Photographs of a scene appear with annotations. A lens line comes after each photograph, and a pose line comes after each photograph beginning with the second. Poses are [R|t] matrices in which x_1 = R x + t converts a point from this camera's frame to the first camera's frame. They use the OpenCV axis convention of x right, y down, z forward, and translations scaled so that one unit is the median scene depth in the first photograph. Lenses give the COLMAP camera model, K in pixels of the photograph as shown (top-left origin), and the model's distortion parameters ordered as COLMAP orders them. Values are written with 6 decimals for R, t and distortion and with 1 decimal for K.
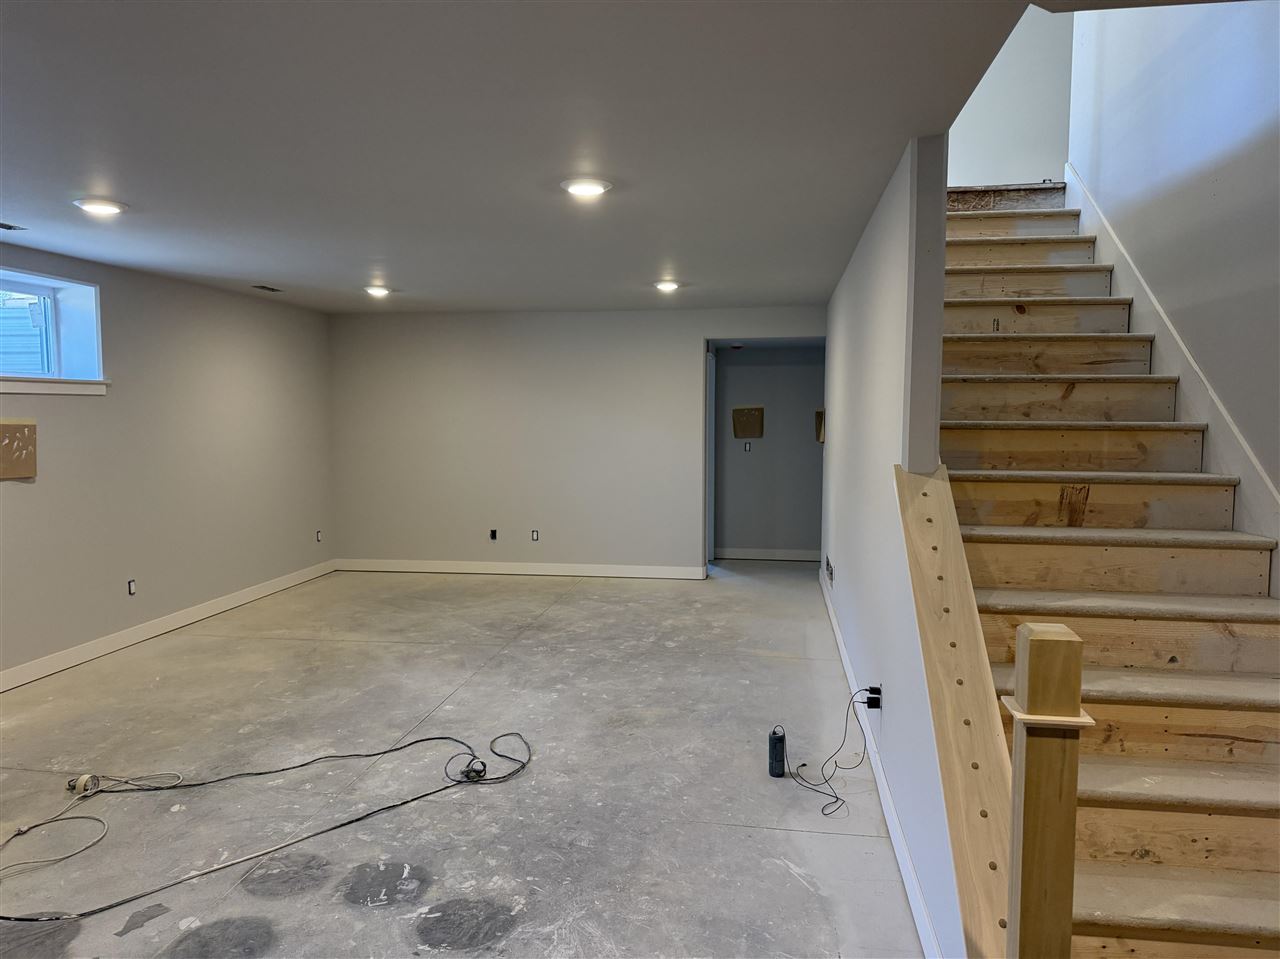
lens RADIAL K [[912.2, 0, 640.0], [0, 912.2, 479.5], [0, 0, 1]] dist [-0.001689, -0.003470]
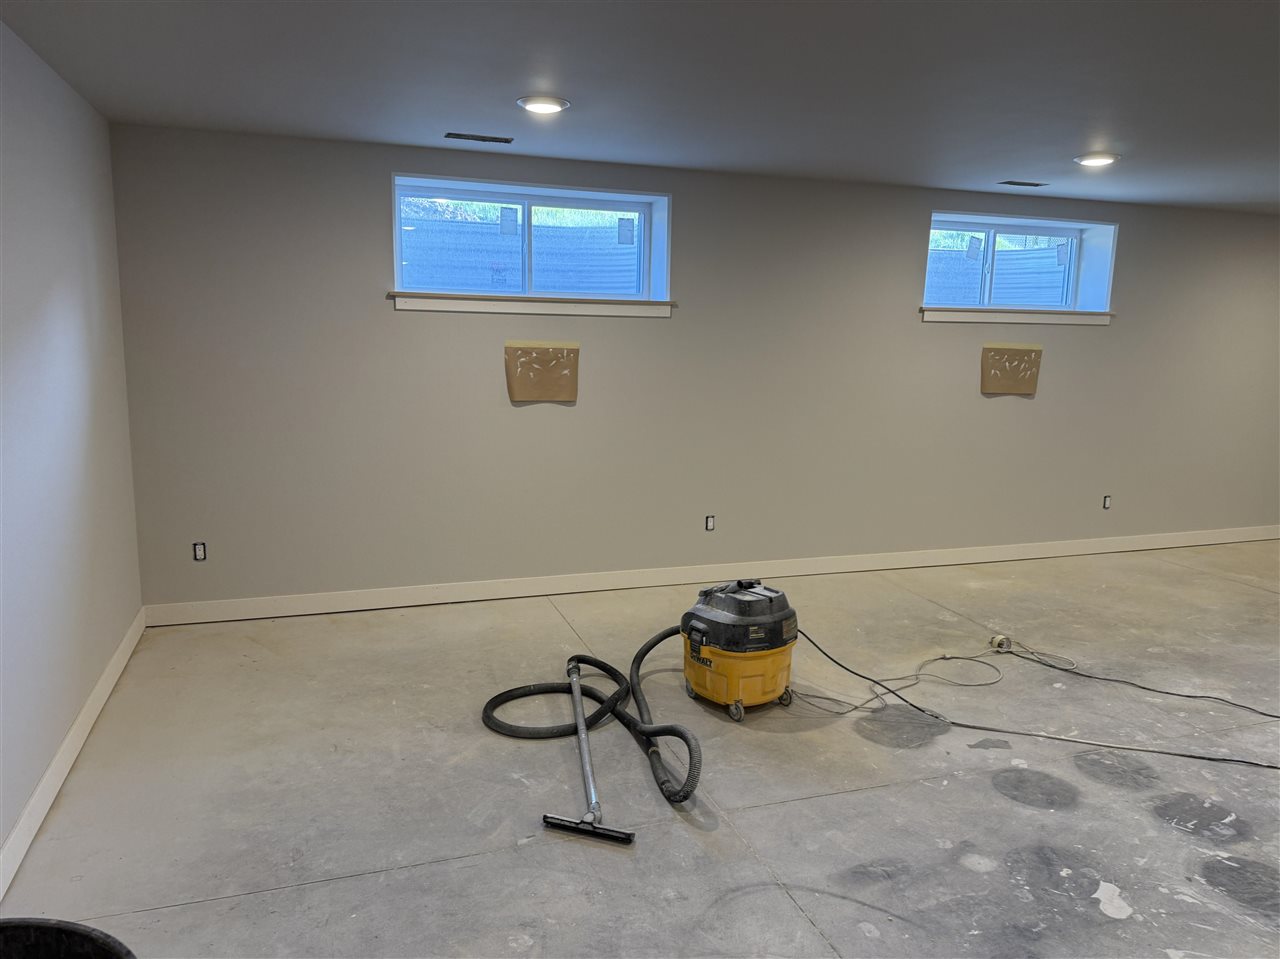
lens RADIAL K [[912.2, 0, 640.0], [0, 912.2, 479.5], [0, 0, 1]] dist [-0.001689, -0.003470]
pose [[0.479403, 0.163035, -0.862318, 0.195260], [-0.090980, 0.986531, 0.135940, -0.011195], [0.872866, 0.013283, 0.487779, -0.045134]]
